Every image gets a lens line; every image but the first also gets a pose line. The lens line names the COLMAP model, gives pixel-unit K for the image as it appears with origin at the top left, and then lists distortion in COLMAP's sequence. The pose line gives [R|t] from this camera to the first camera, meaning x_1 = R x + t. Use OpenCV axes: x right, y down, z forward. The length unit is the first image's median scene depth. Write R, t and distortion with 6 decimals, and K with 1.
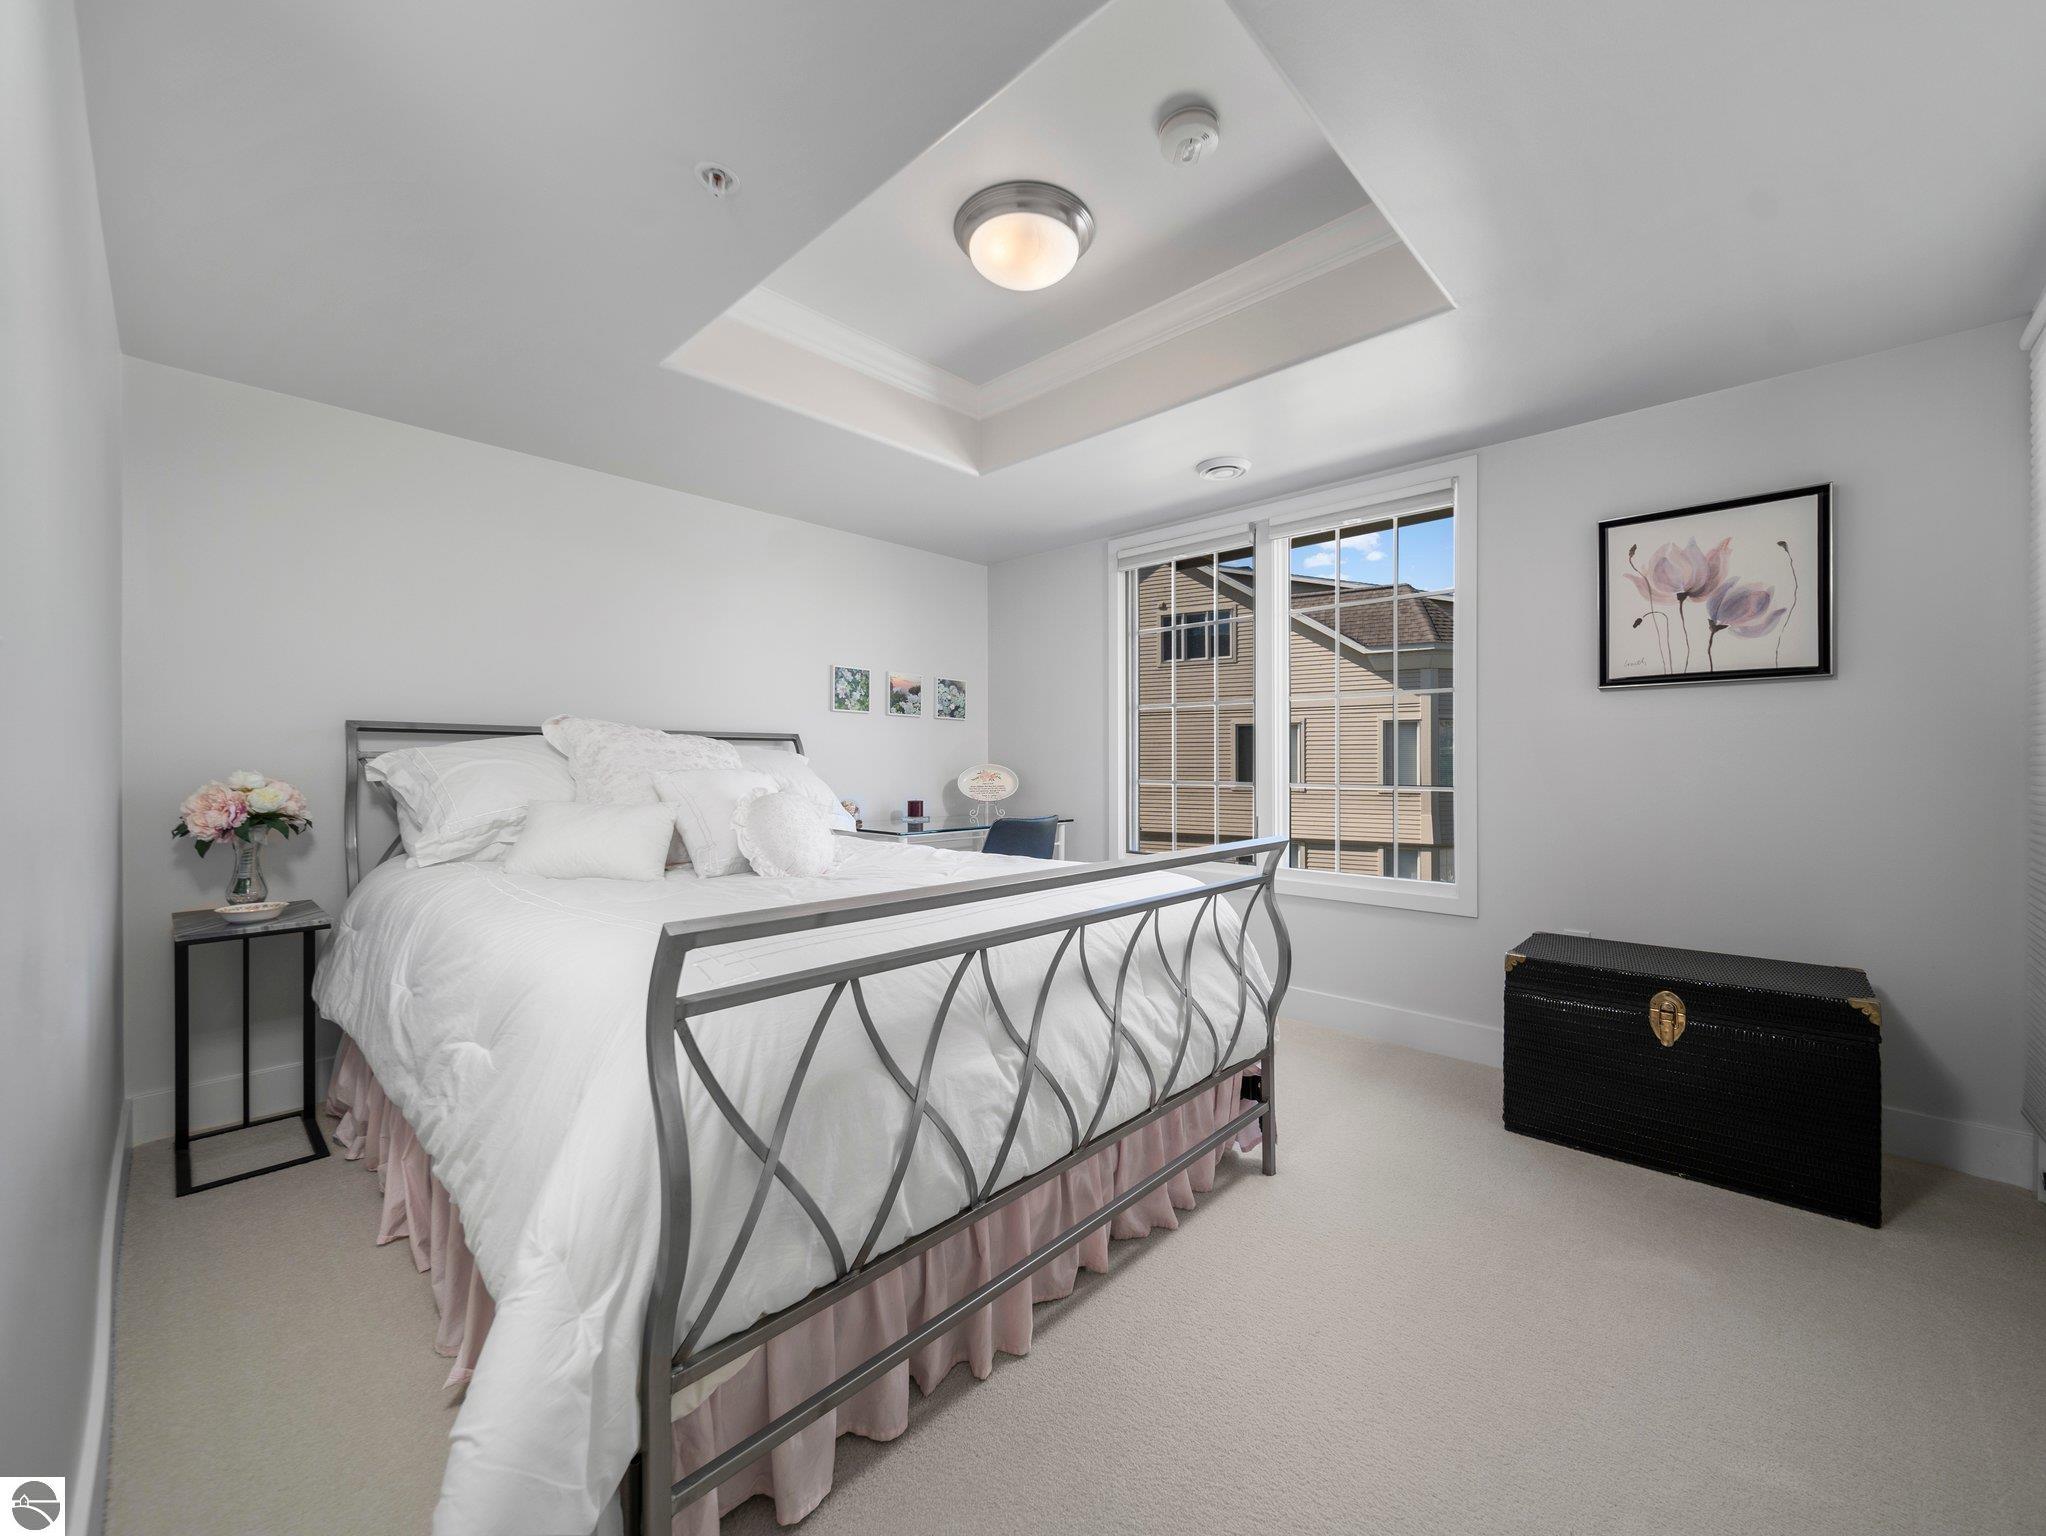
lens RADIAL K [[808.7, 0, 1023.9], [0, 808.7, 757.8], [0, 0, 1]] dist [-0.001484, 0.000411]
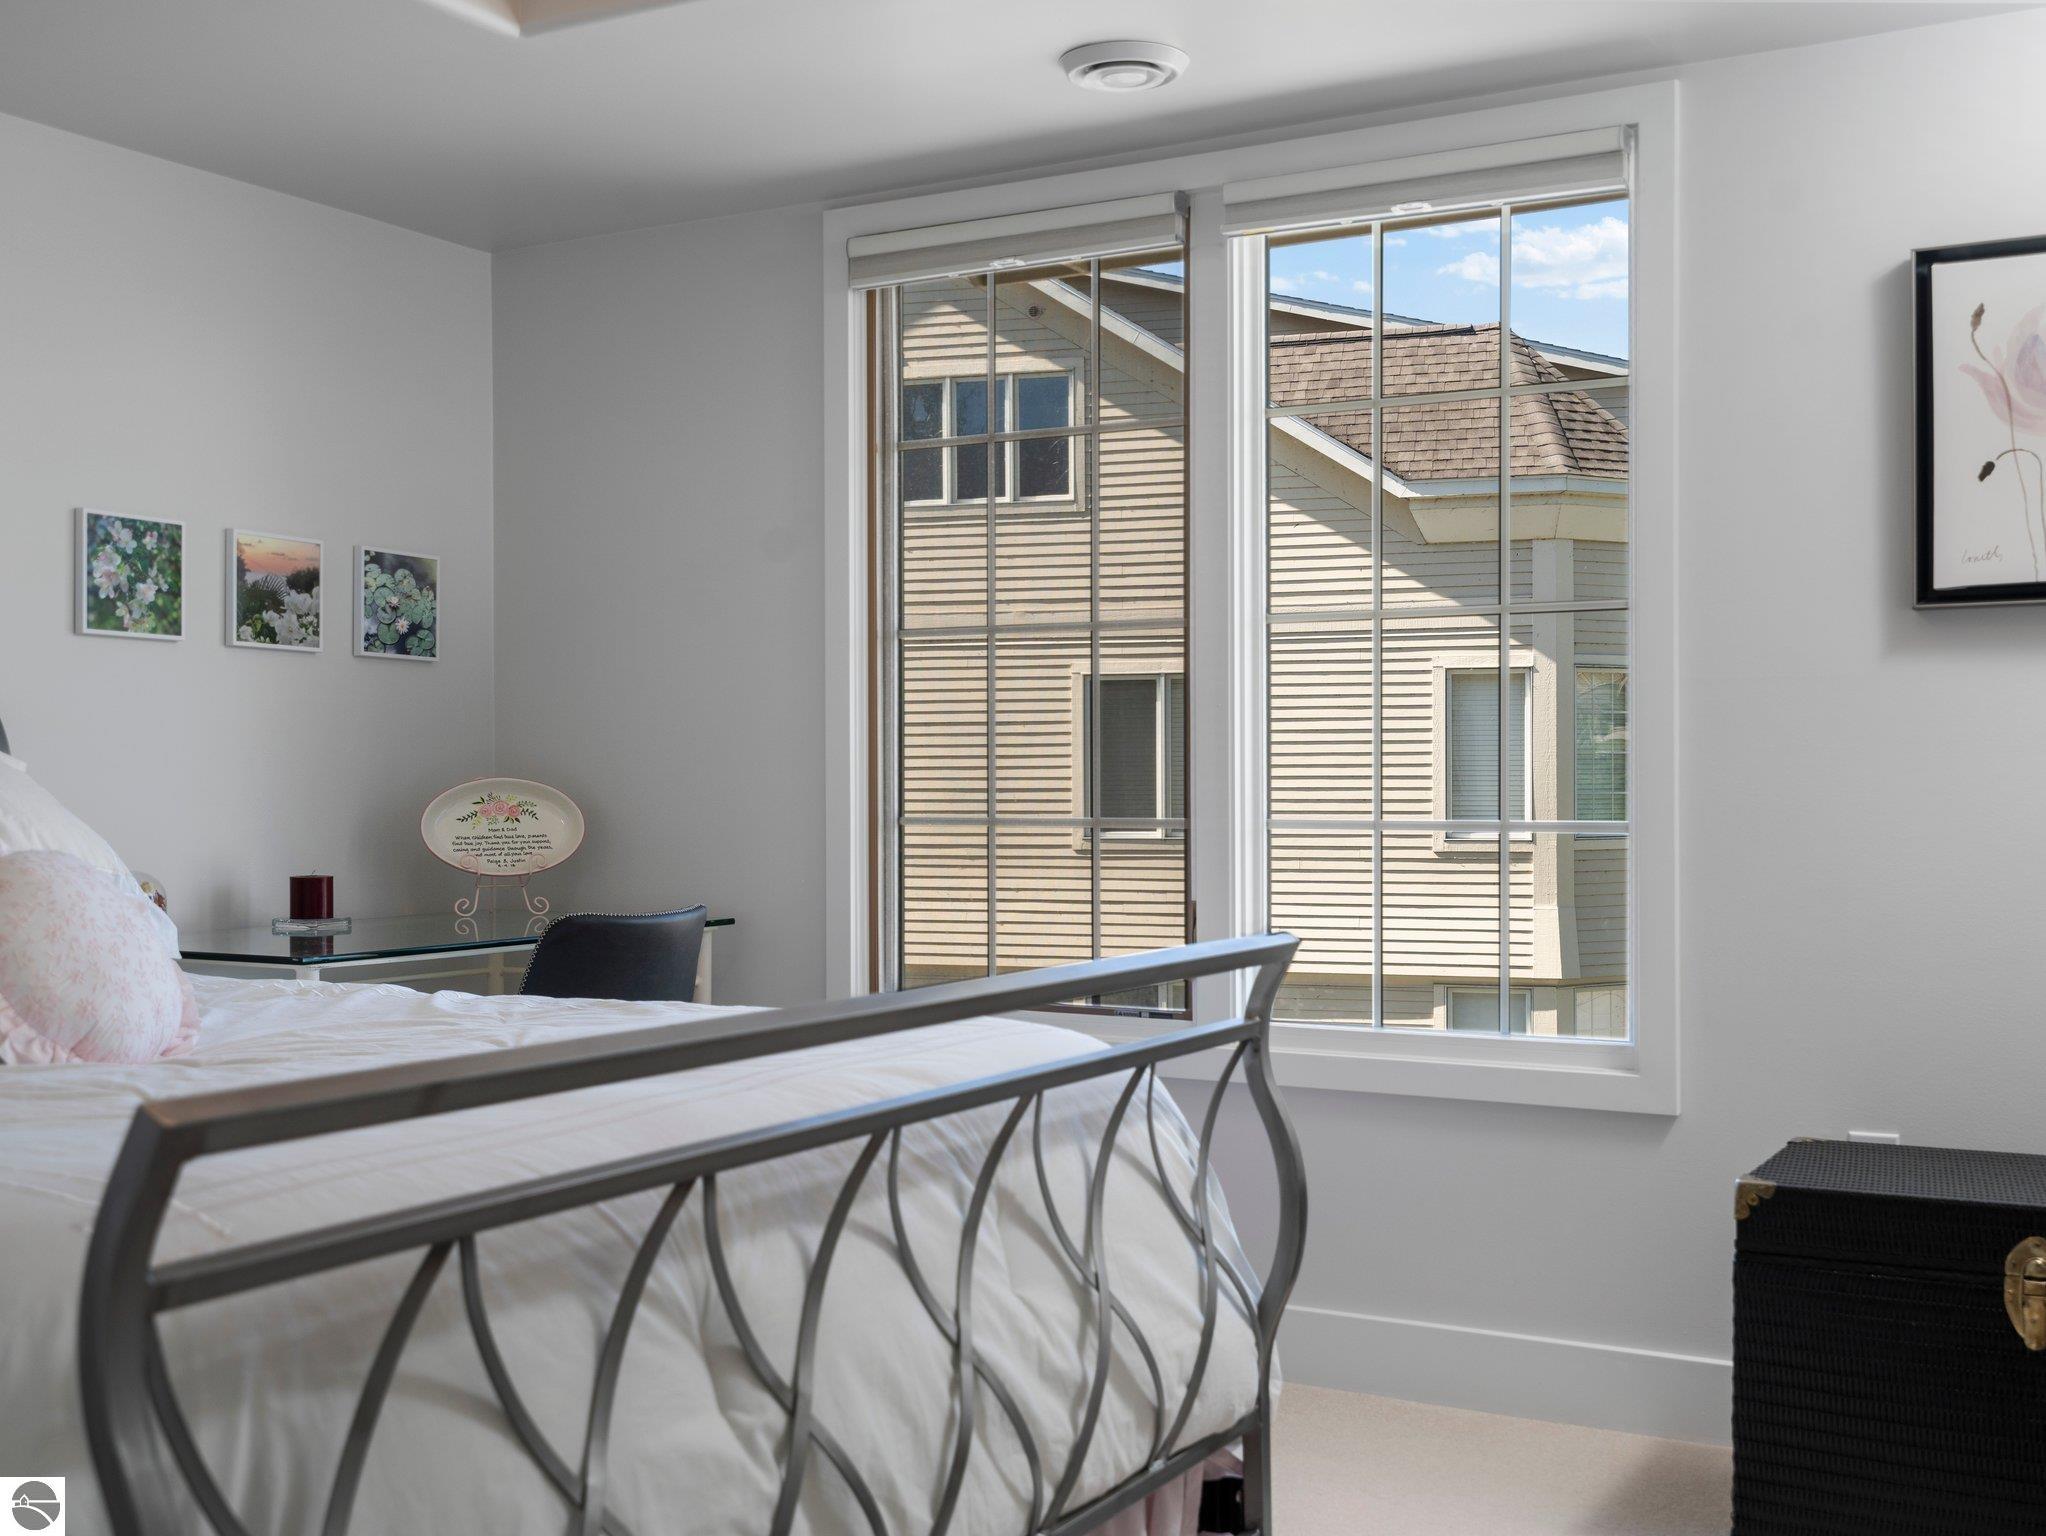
lens RADIAL K [[2238.9, 0, 1022.9], [0, 2238.9, 770.8], [0, 0, 1]] dist [-0.005235, 0.000000]
pose [[0.972779, -0.002698, 0.231717, -0.086061], [0.002079, 0.999994, 0.002915, 0.003438], [-0.231724, -0.002354, 0.972779, -0.132036]]
